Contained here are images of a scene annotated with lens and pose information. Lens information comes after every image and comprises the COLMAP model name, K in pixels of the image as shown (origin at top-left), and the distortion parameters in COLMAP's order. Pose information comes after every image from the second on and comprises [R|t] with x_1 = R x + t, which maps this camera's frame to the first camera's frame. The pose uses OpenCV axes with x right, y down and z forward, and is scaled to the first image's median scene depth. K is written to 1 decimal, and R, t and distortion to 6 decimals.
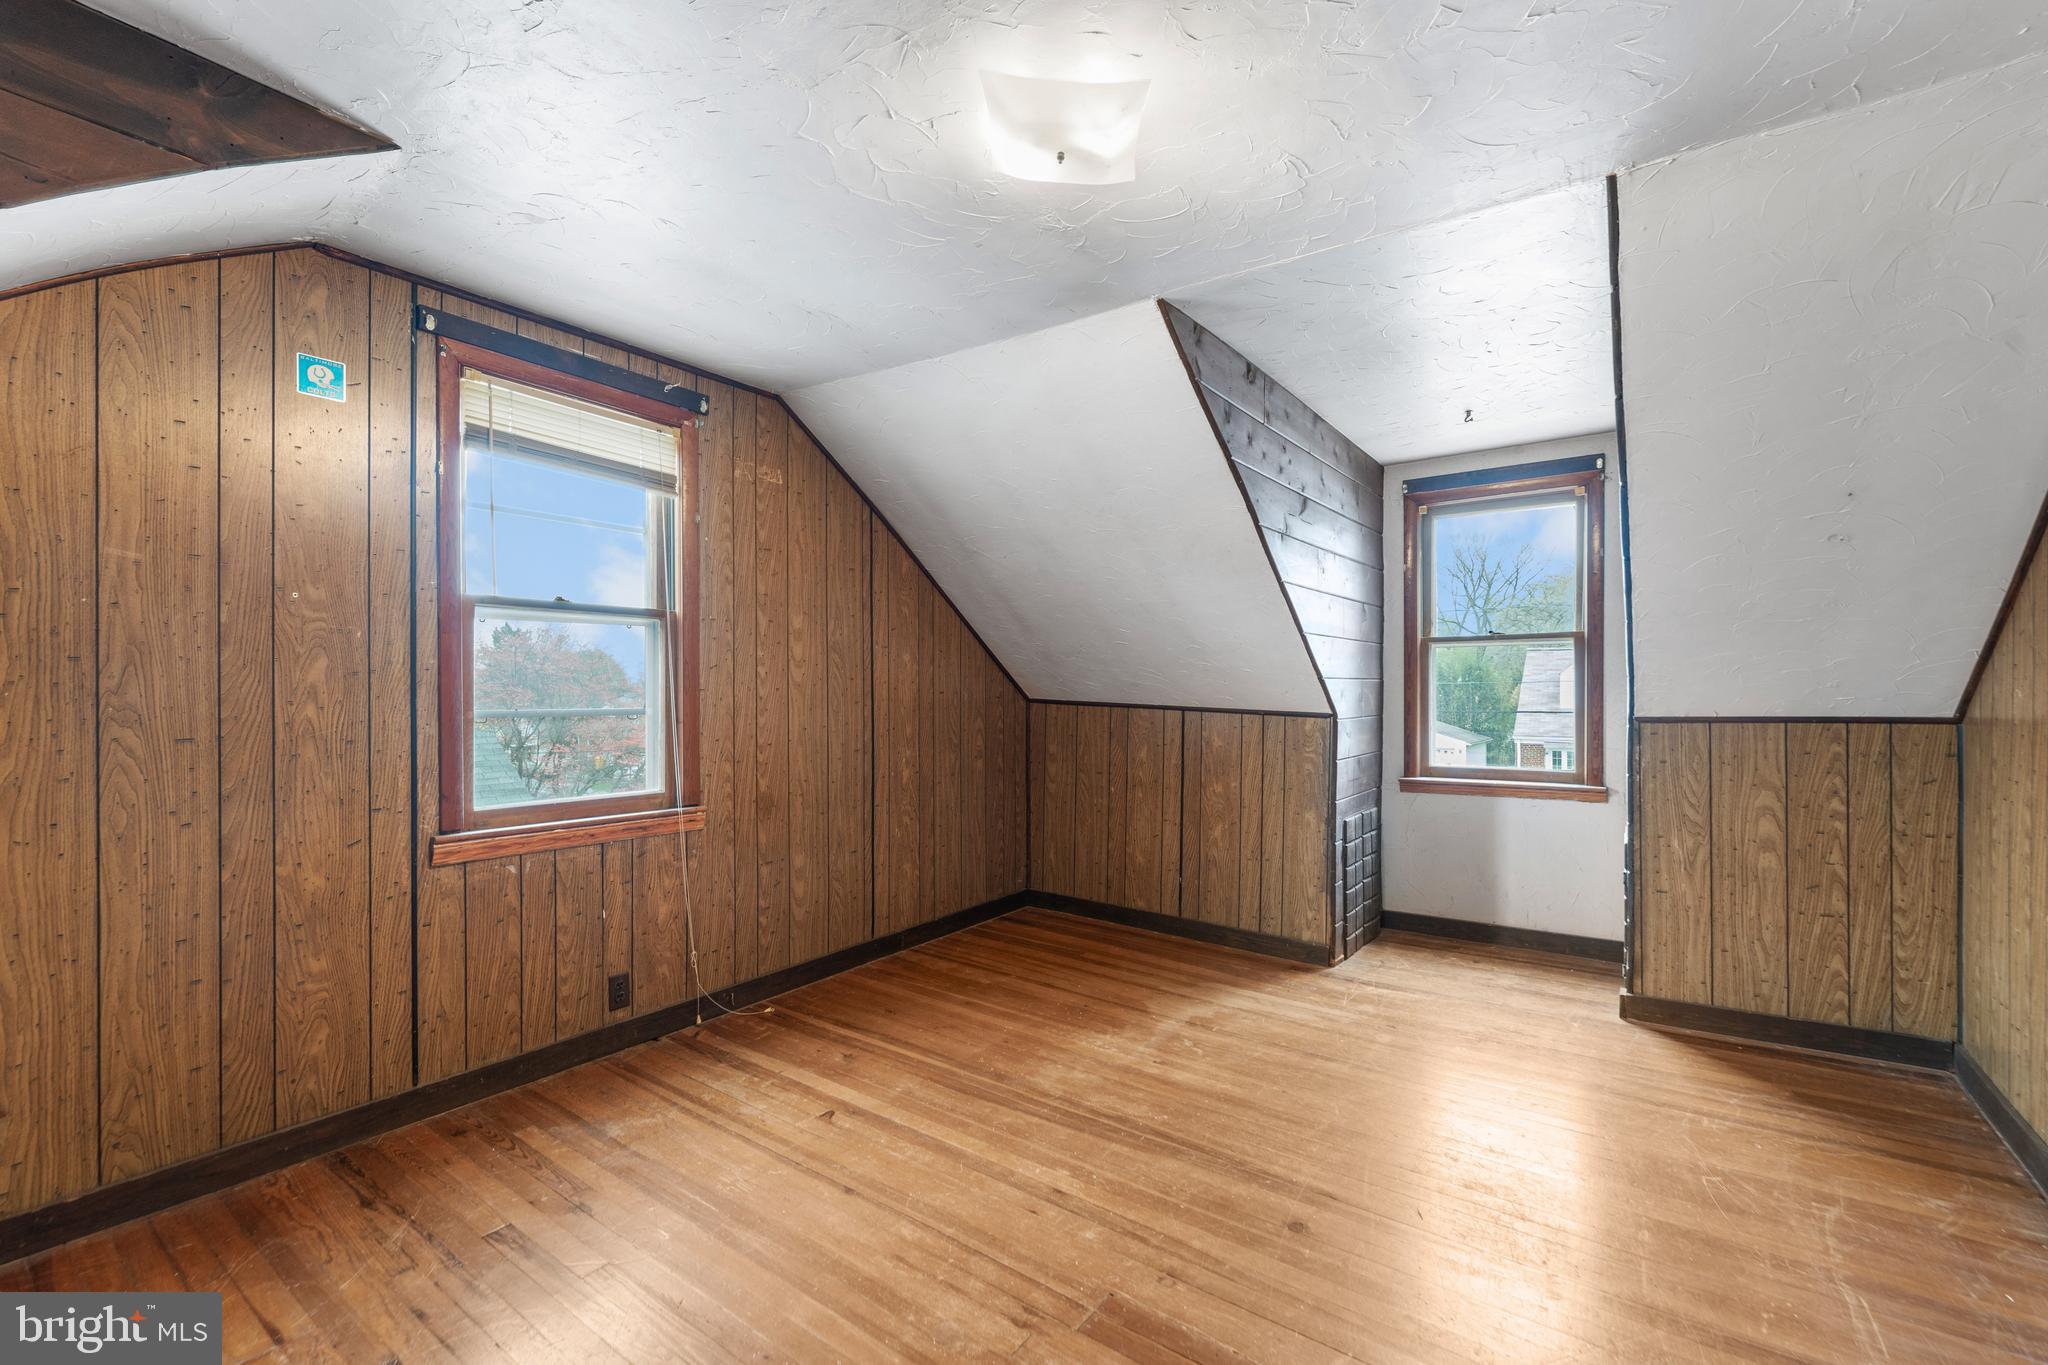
lens RADIAL K [[868.6, 0, 1024.5], [0, 868.6, 683.4], [0, 0, 1]] dist [-0.002837, 0.000434]
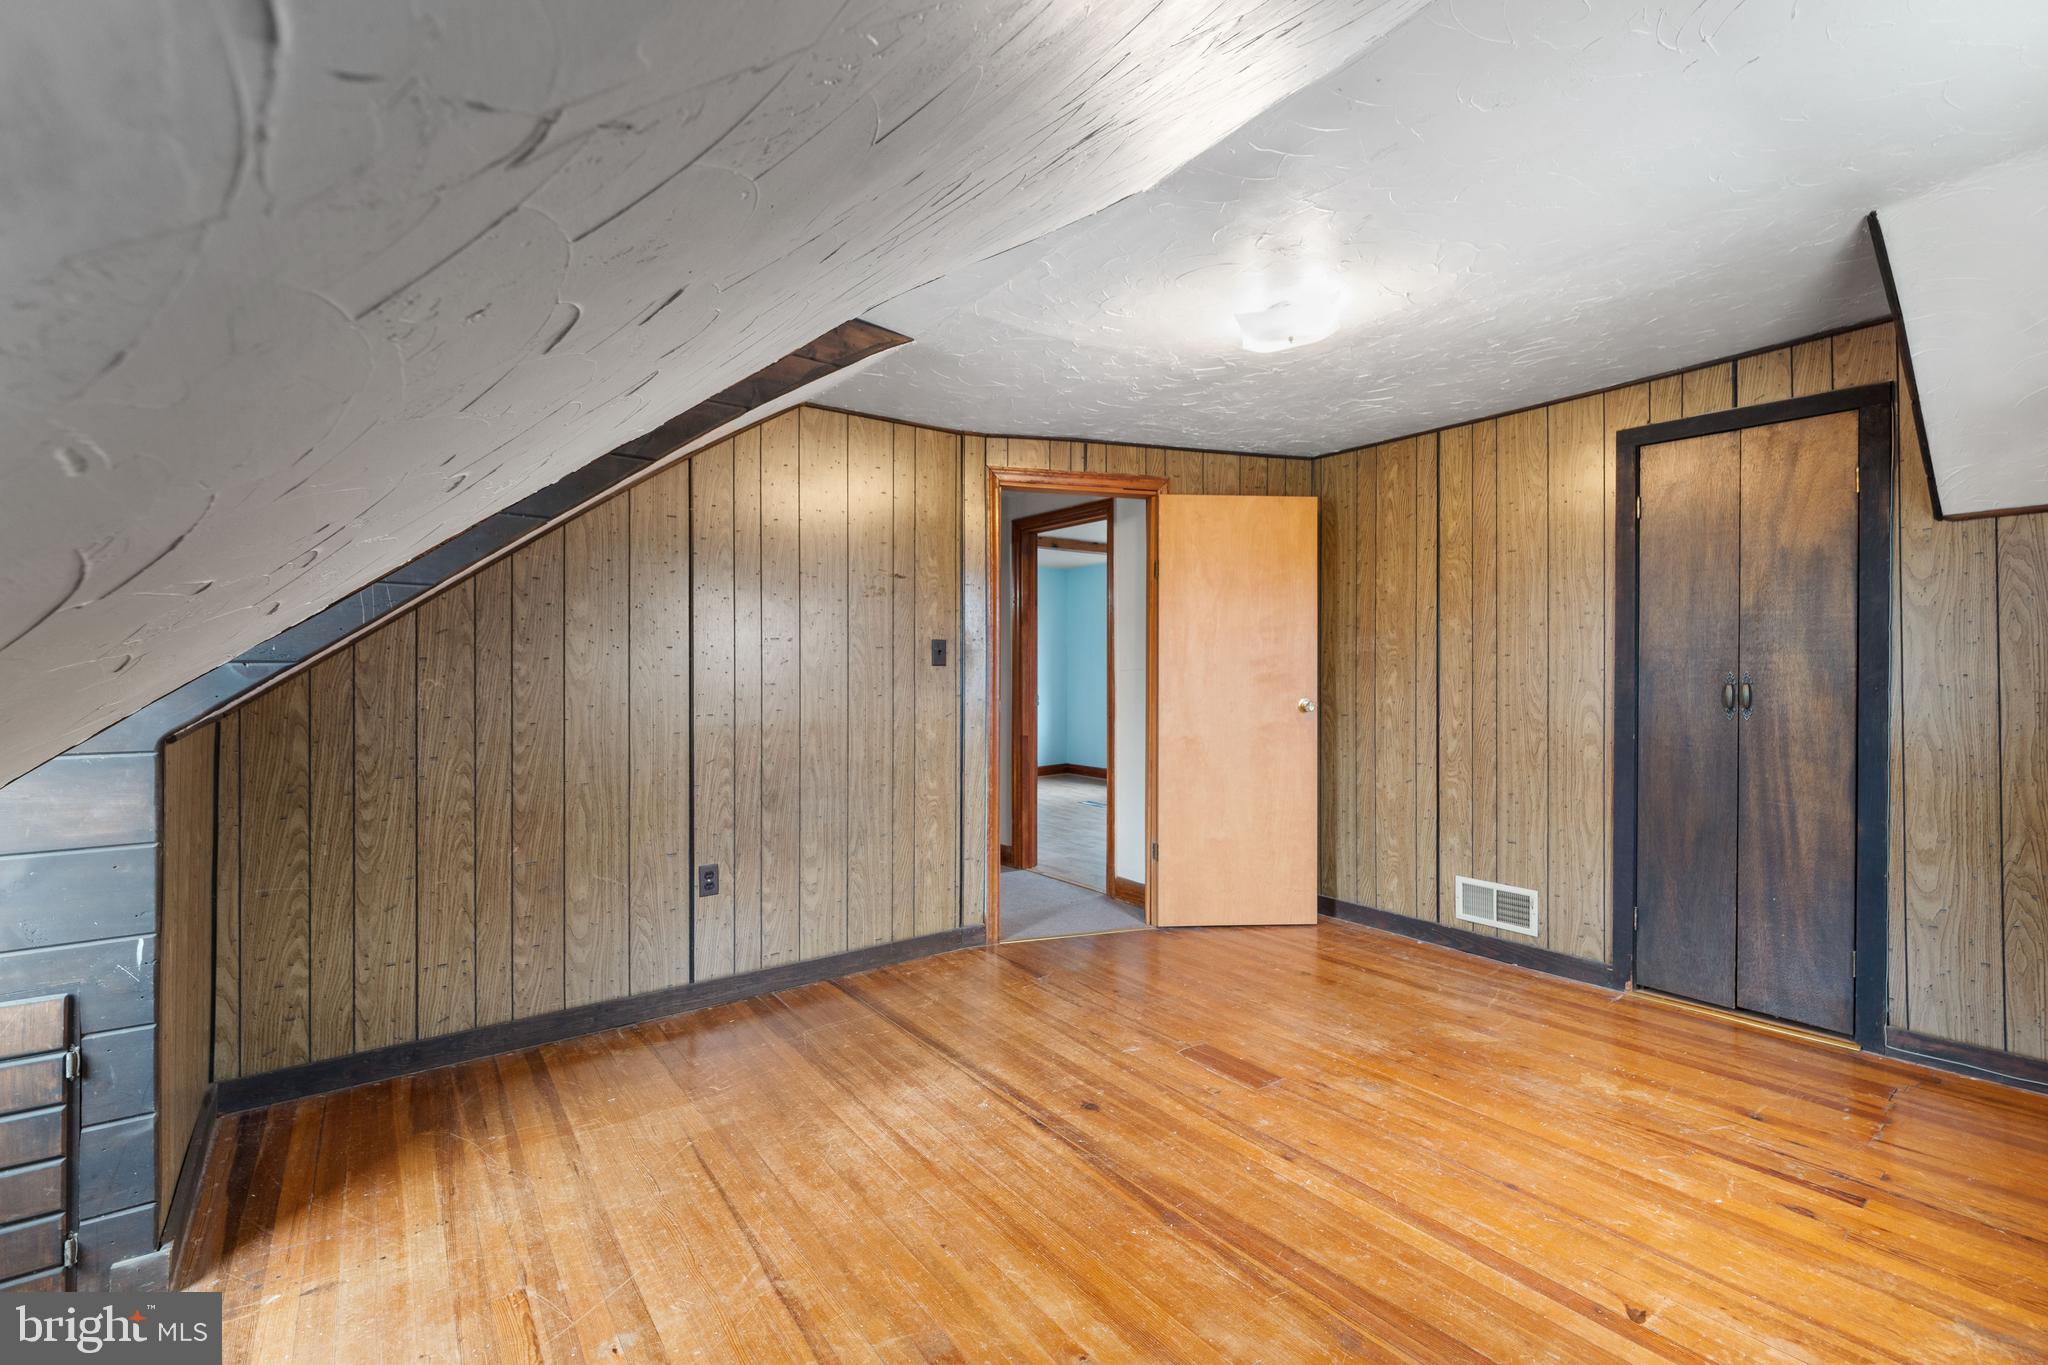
lens RADIAL K [[868.6, 0, 1020.9], [0, 868.6, 665.7], [0, 0, 1]] dist [-0.002837, 0.000434]
pose [[-0.952321, 0.006422, 0.305029, 0.020265], [0.005719, 0.999979, -0.003198, -0.005251], [-0.305043, -0.001301, -0.952338, 1.879729]]
